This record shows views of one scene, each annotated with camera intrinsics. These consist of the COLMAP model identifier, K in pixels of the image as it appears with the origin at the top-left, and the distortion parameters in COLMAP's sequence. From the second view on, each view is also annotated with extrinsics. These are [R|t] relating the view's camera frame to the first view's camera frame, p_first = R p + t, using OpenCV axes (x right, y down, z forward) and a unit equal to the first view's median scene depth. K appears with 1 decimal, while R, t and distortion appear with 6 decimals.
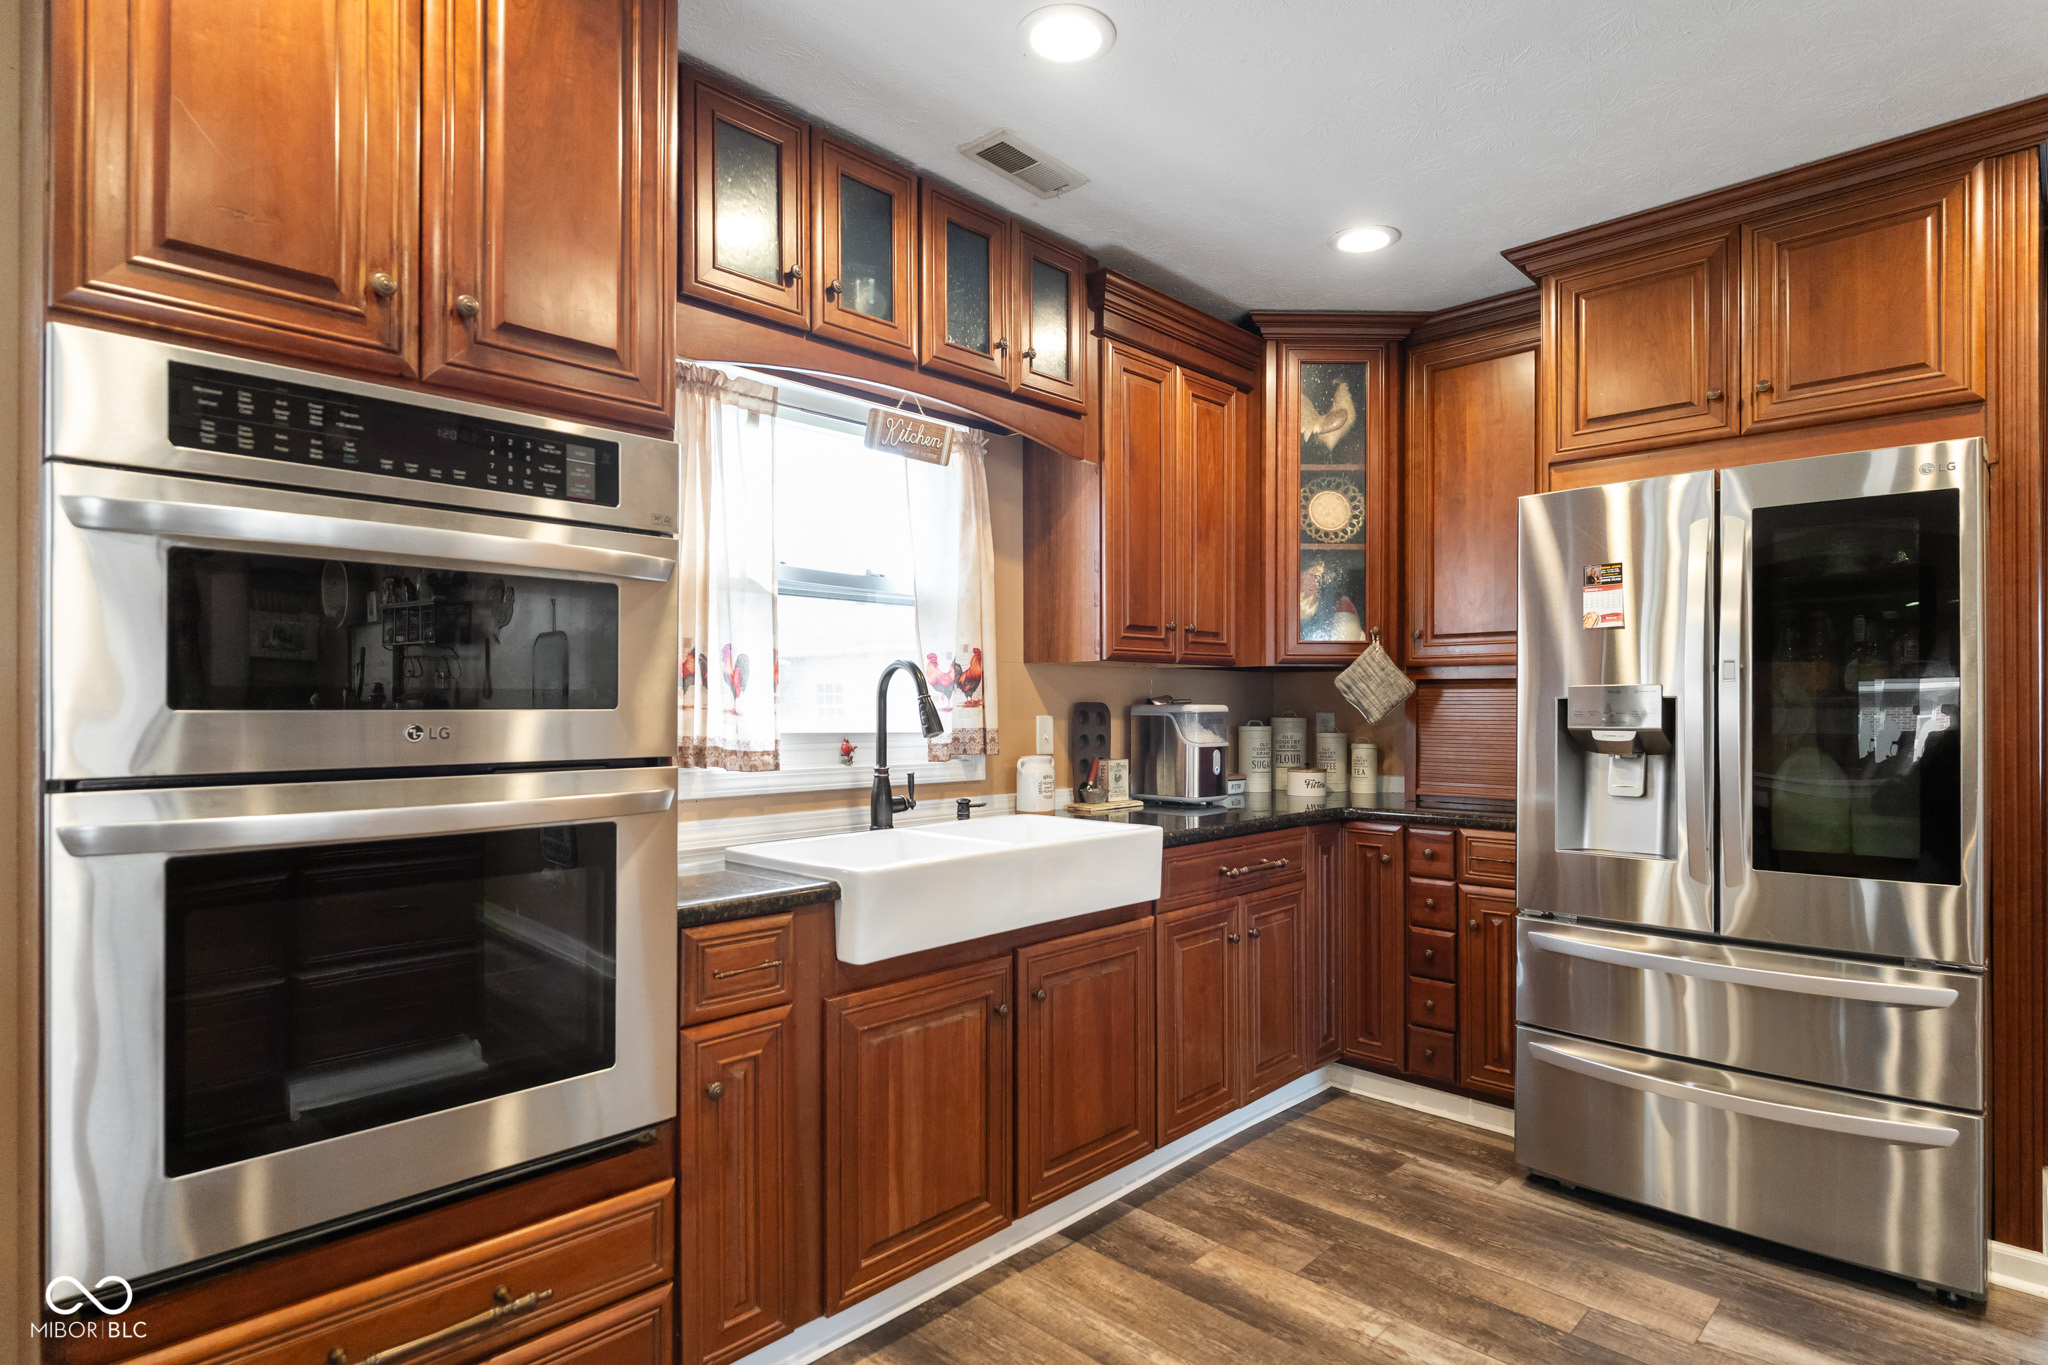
lens RADIAL K [[1075.0, 0, 1026.5], [0, 1075.0, 698.3], [0, 0, 1]] dist [0.004514, 0.000918]
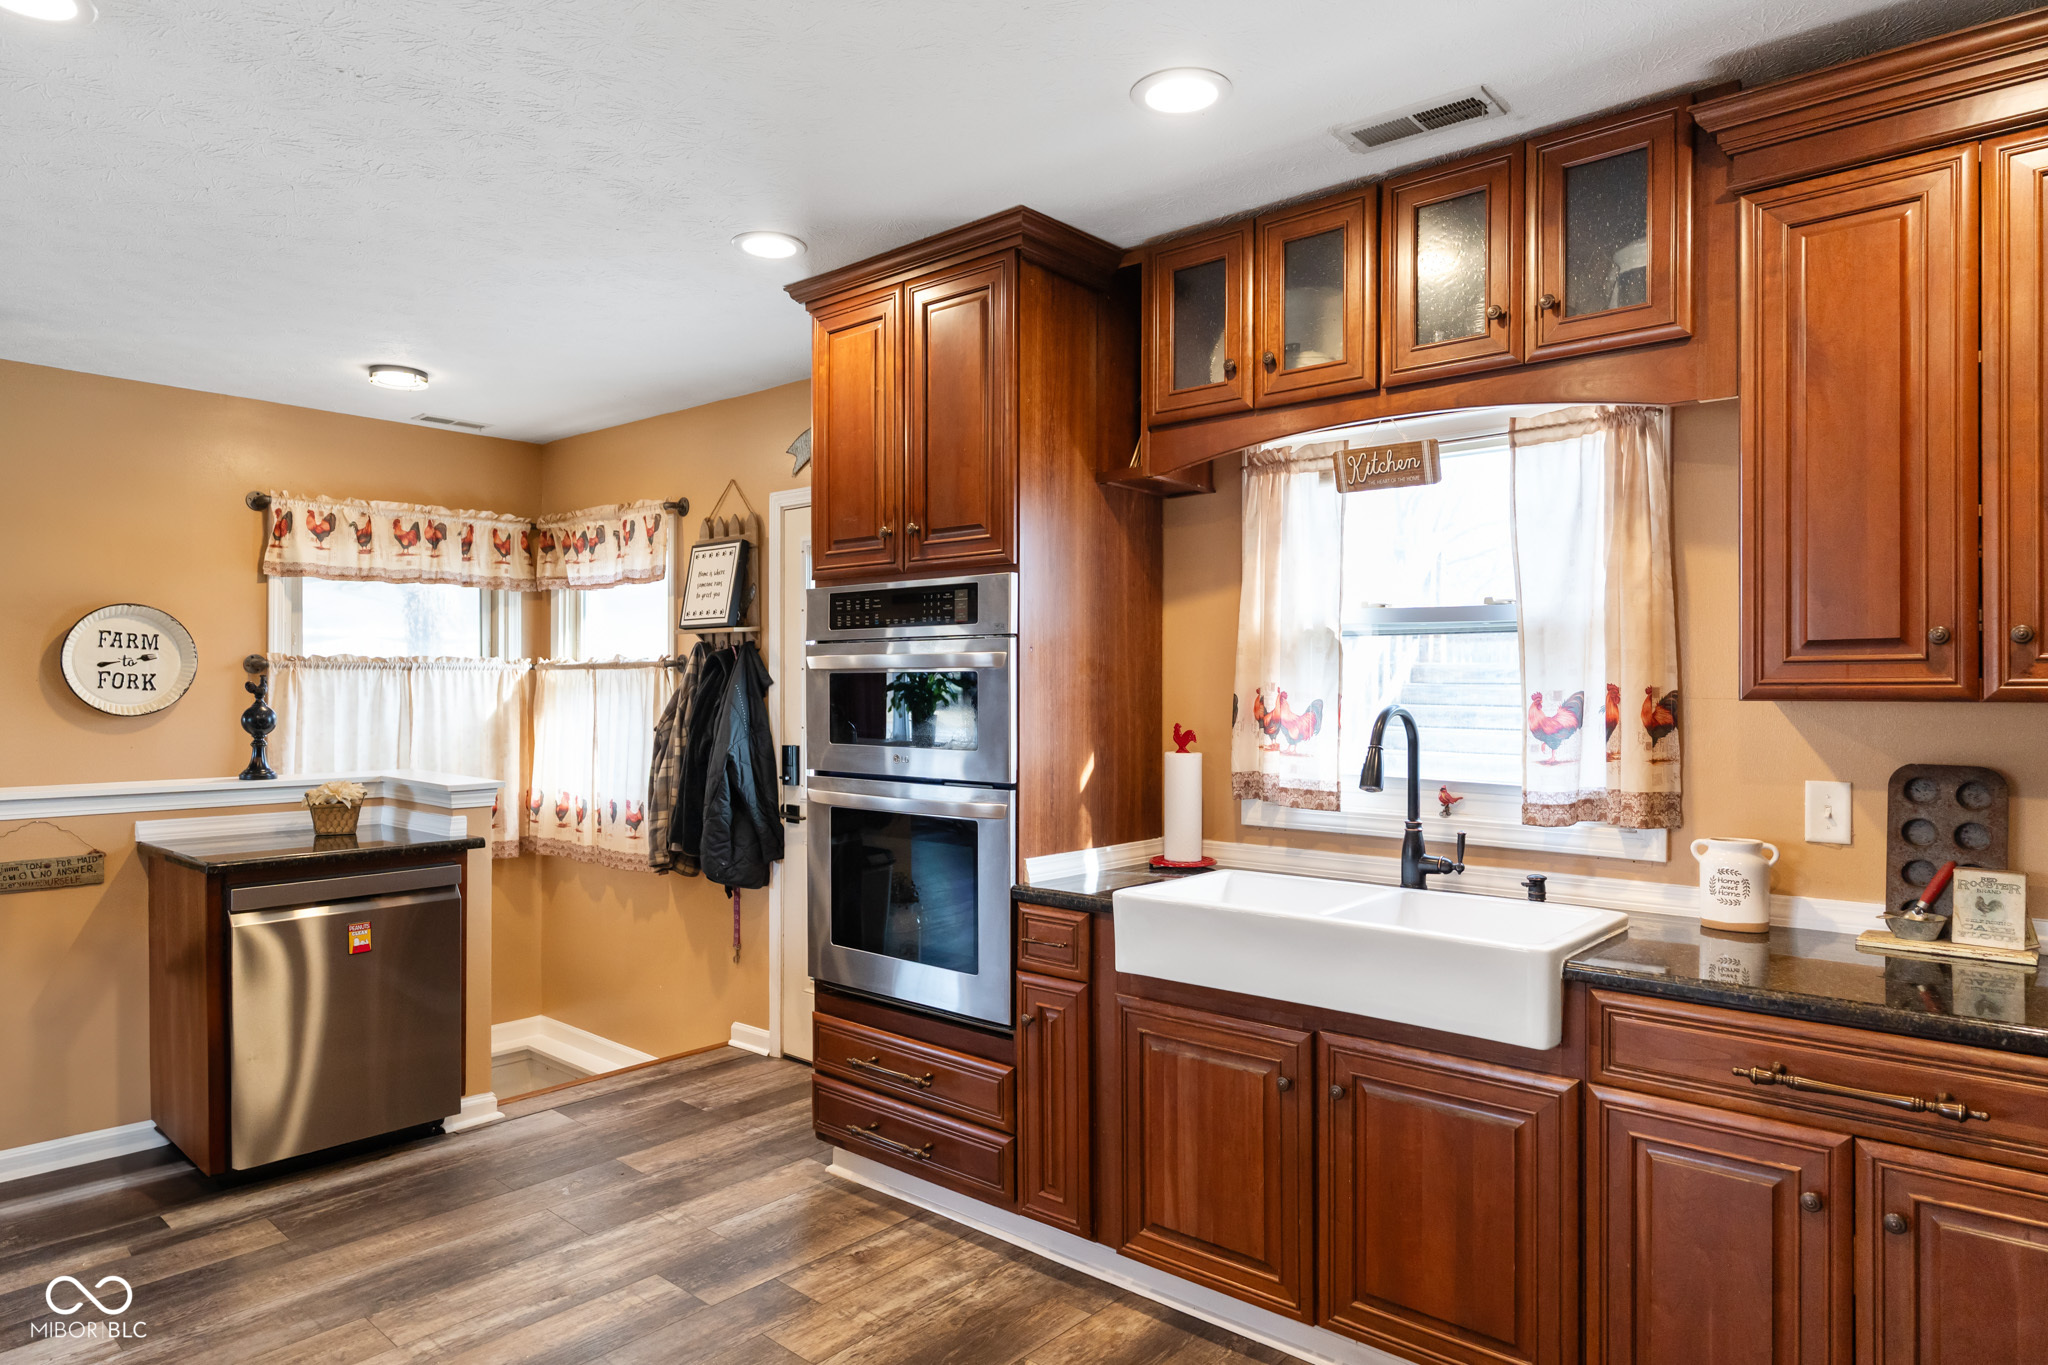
lens RADIAL K [[1236.8, 0, 1026.8], [0, 1236.8, 681.2], [0, 0, 1]] dist [0.020709, 0.001067]
pose [[0.055905, -0.004160, -0.998427, 1.122245], [0.004813, 0.999981, -0.003897, -0.065504], [0.998425, -0.004588, 0.055924, 0.752186]]
